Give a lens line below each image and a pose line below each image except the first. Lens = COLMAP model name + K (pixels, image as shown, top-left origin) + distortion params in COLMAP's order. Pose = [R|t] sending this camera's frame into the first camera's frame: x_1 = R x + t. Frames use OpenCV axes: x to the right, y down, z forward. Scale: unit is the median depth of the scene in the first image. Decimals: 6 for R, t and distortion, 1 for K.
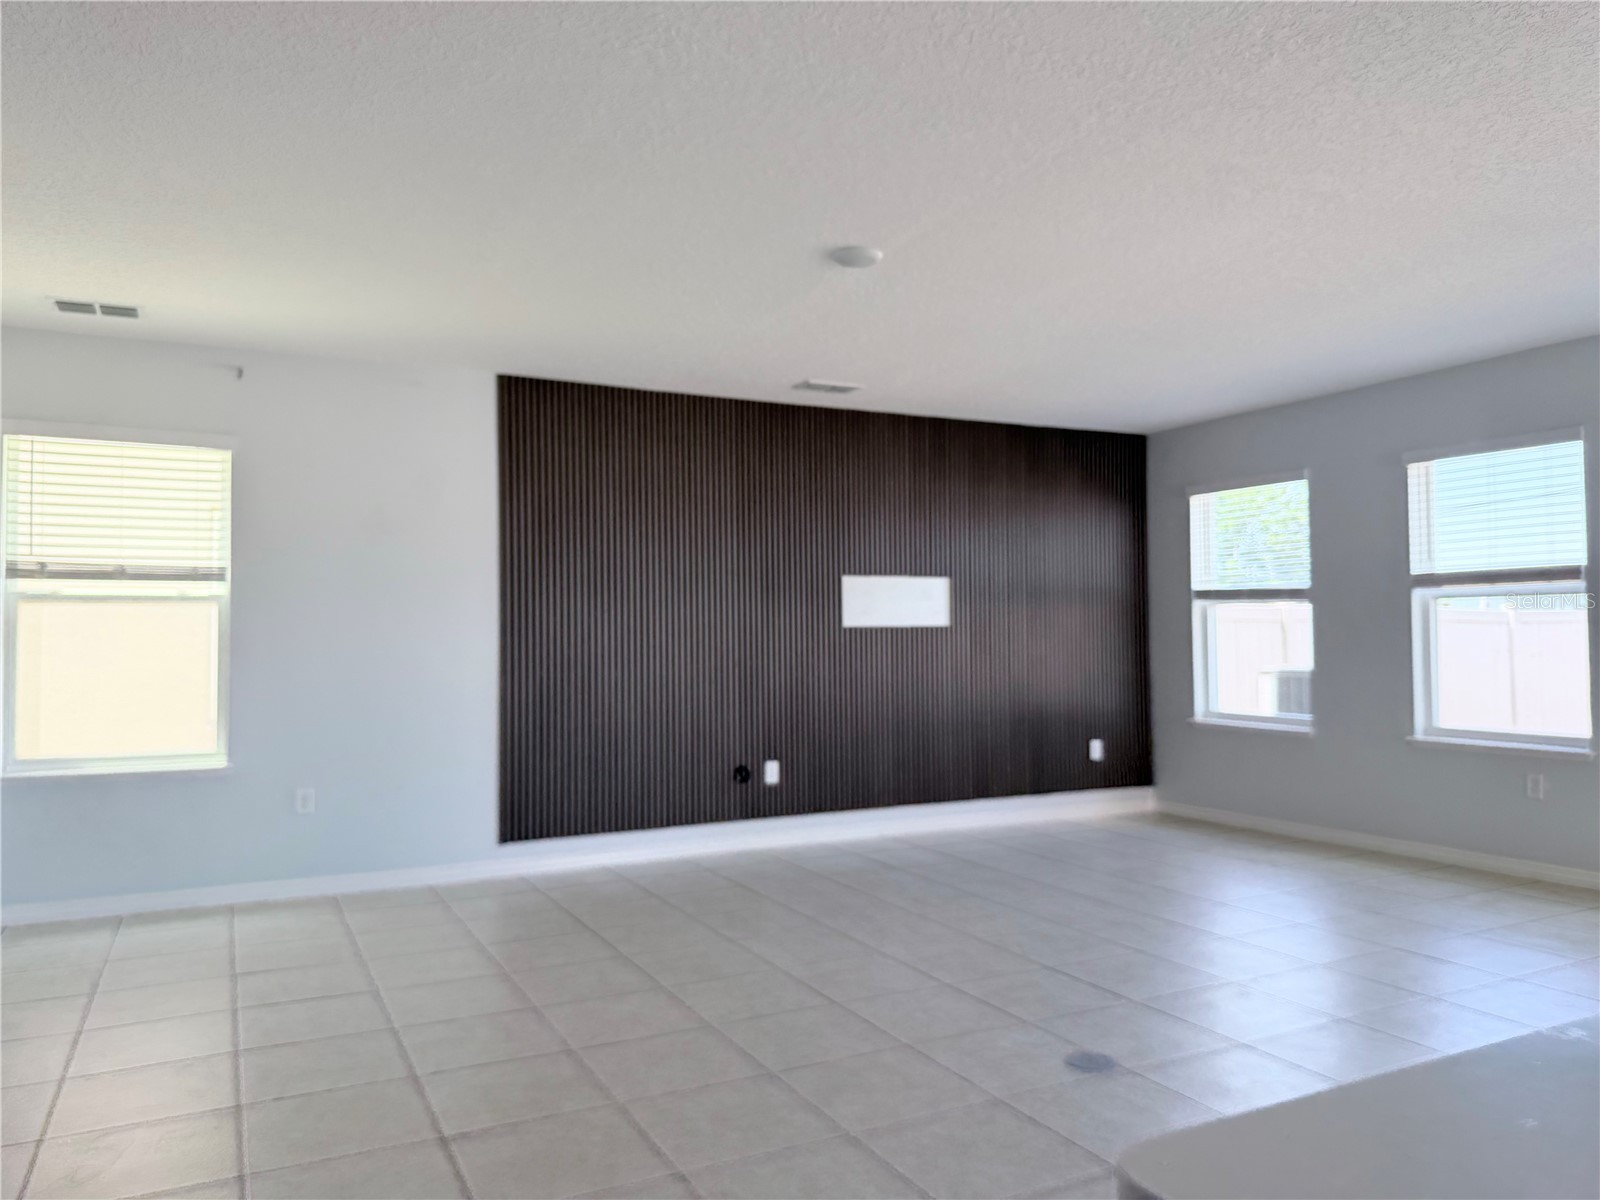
lens RADIAL K [[1125.8, 0, 793.5], [0, 1125.8, 595.7], [0, 0, 1]] dist [0.058361, -0.098531]
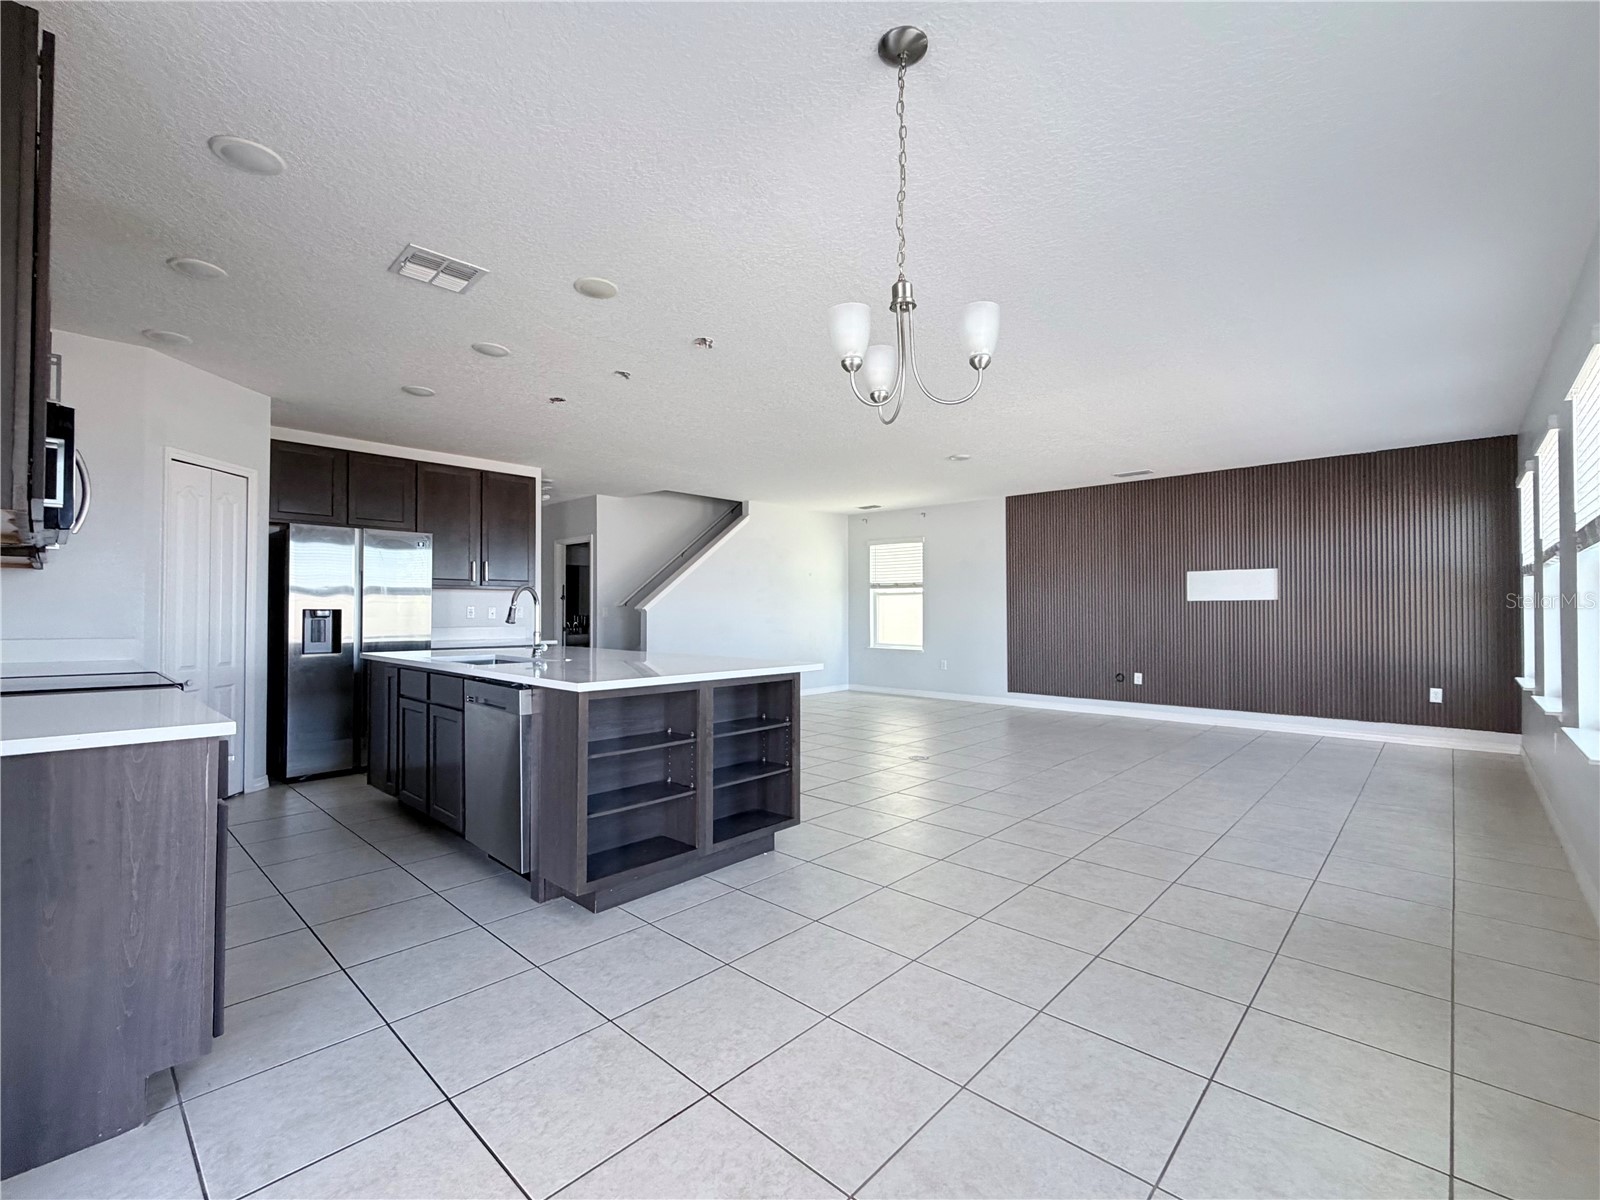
lens RADIAL K [[716.2, 0, 804.0], [0, 716.2, 606.7], [0, 0, 1]] dist [-0.001901, -0.000365]
pose [[0.352521, -0.001113, -0.935803, 0.905855], [0.029448, 0.999517, 0.009904, 0.008620], [0.935340, -0.031049, 0.352384, 0.060805]]
